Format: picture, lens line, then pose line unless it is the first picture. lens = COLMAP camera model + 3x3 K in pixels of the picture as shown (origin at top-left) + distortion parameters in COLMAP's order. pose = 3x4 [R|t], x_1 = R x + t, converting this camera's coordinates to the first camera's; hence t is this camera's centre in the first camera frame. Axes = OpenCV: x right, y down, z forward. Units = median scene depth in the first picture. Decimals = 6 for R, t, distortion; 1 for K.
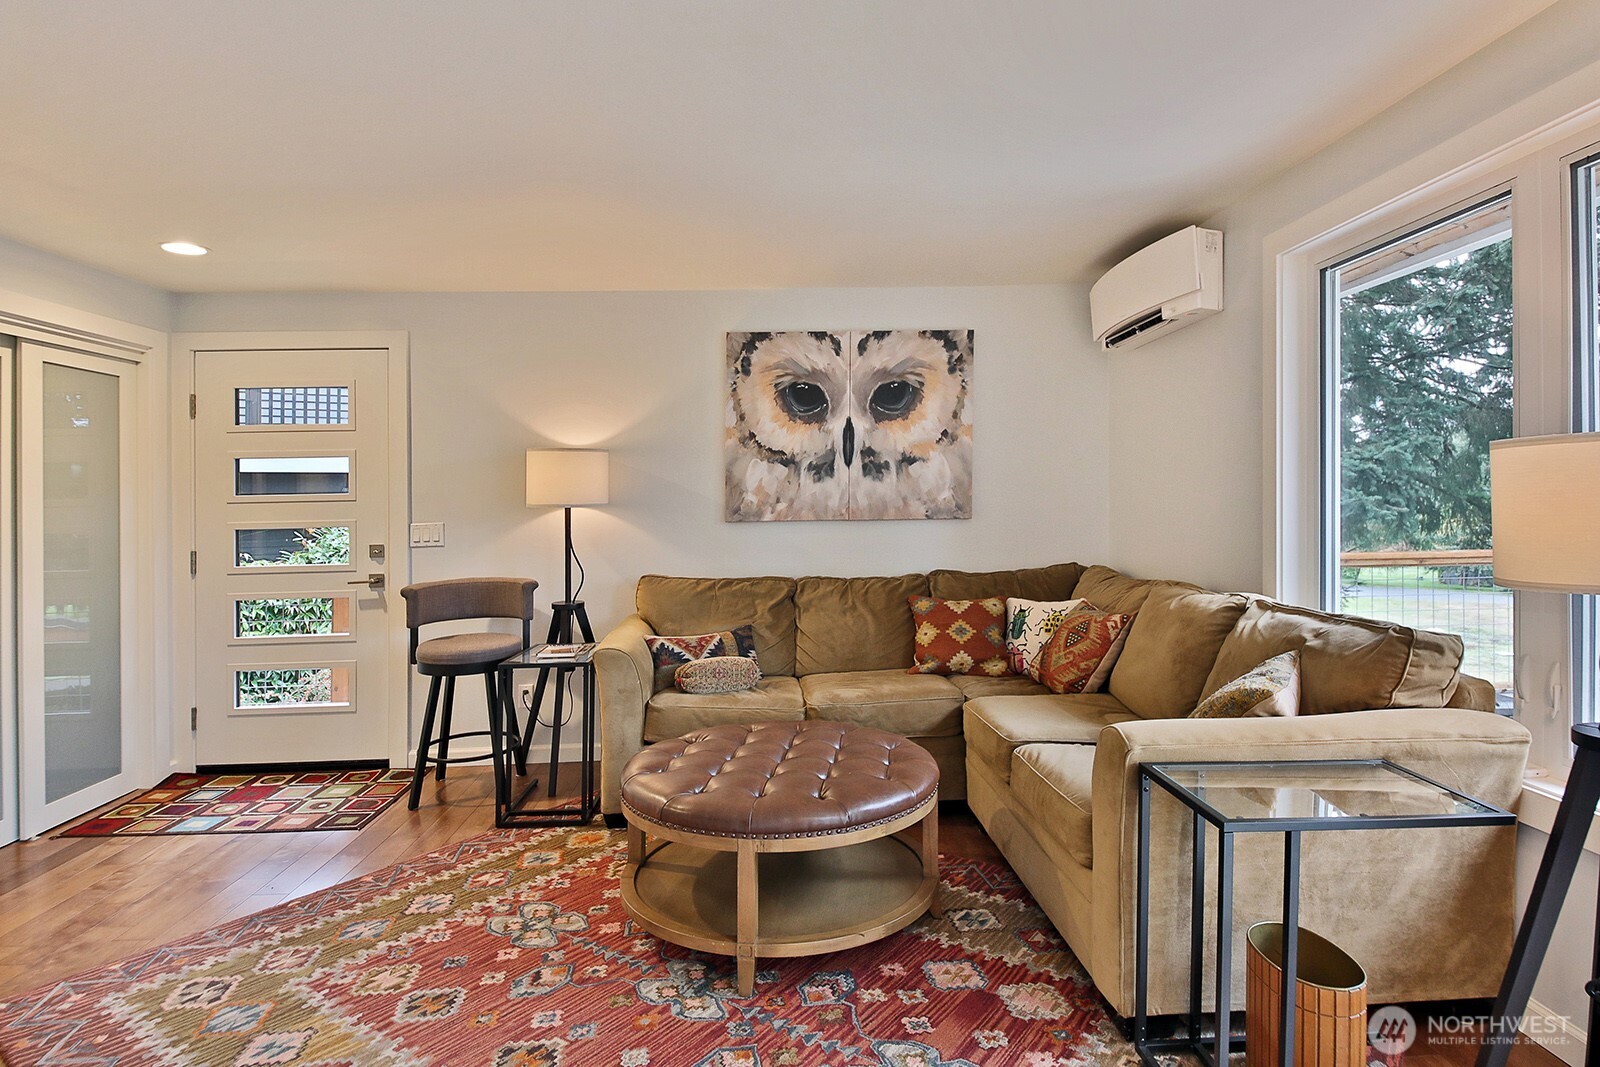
lens RADIAL K [[898.7, 0, 761.7], [0, 898.7, 521.4], [0, 0, 1]] dist [0.043989, -0.009858]
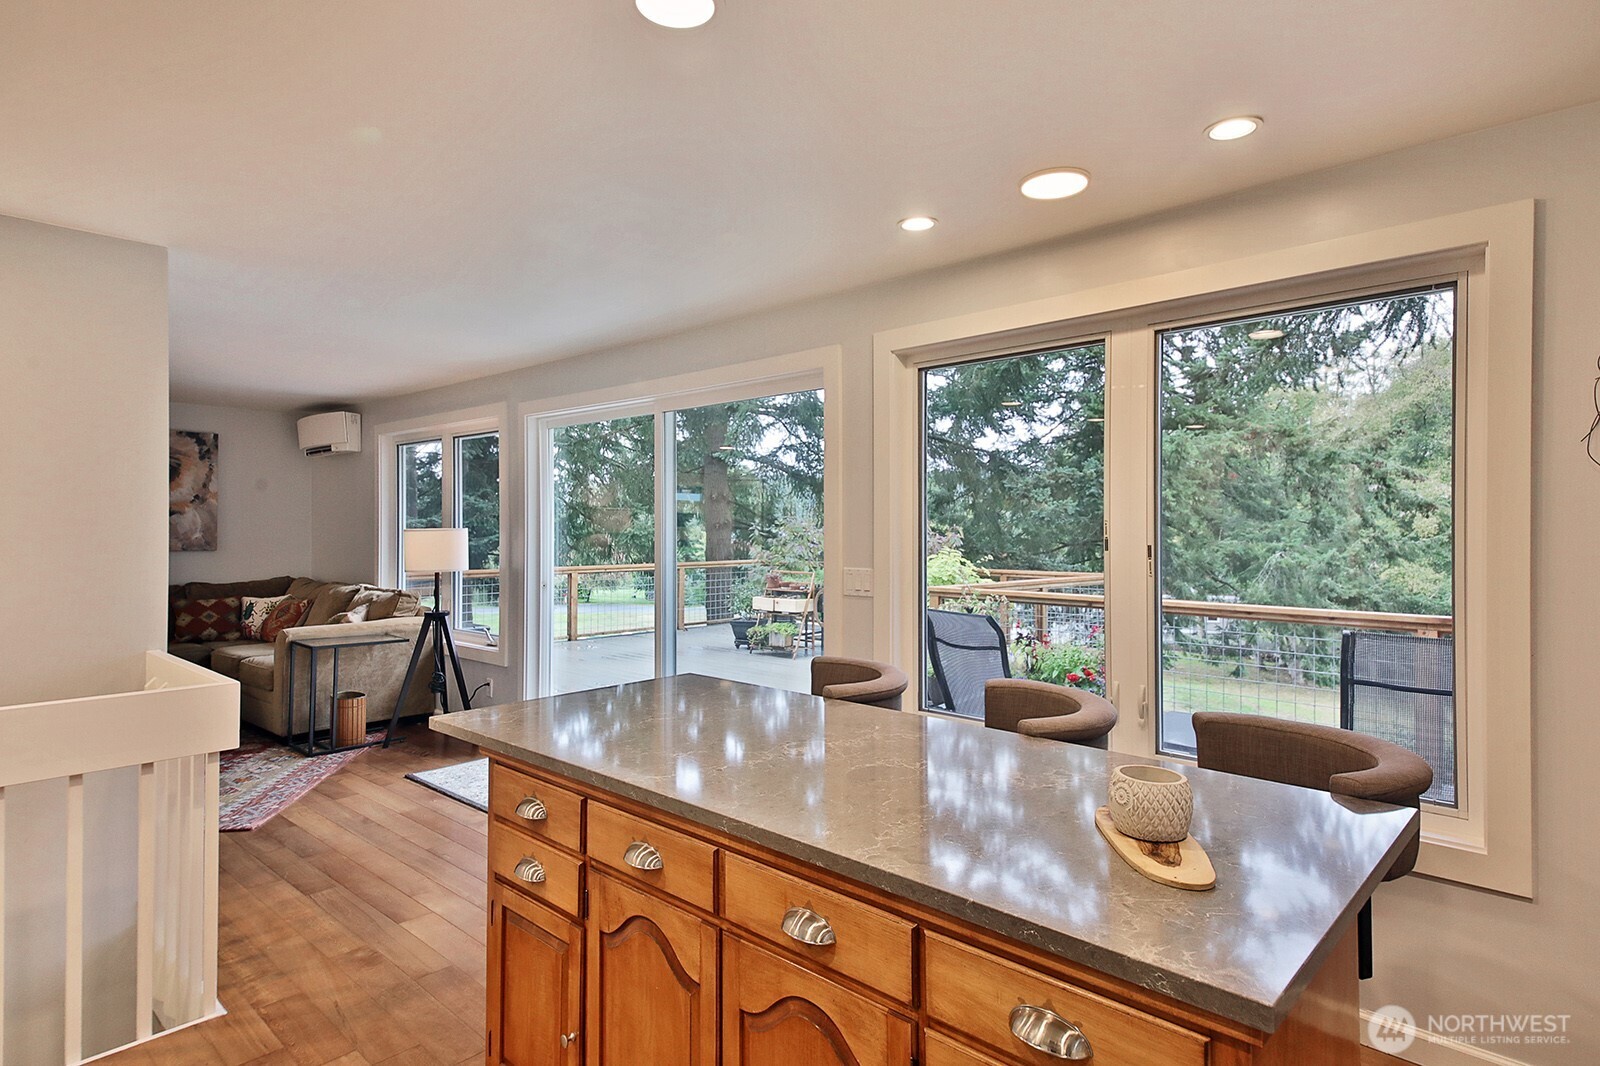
lens RADIAL K [[825.7, 0, 792.9], [0, 825.7, 550.6], [0, 0, 1]] dist [0.012323, 0.000450]
pose [[0.668326, 0.002506, 0.743865, -0.220255], [-0.000443, 0.999995, -0.002971, 0.001246], [-0.743869, 0.001656, 0.668324, -0.911820]]
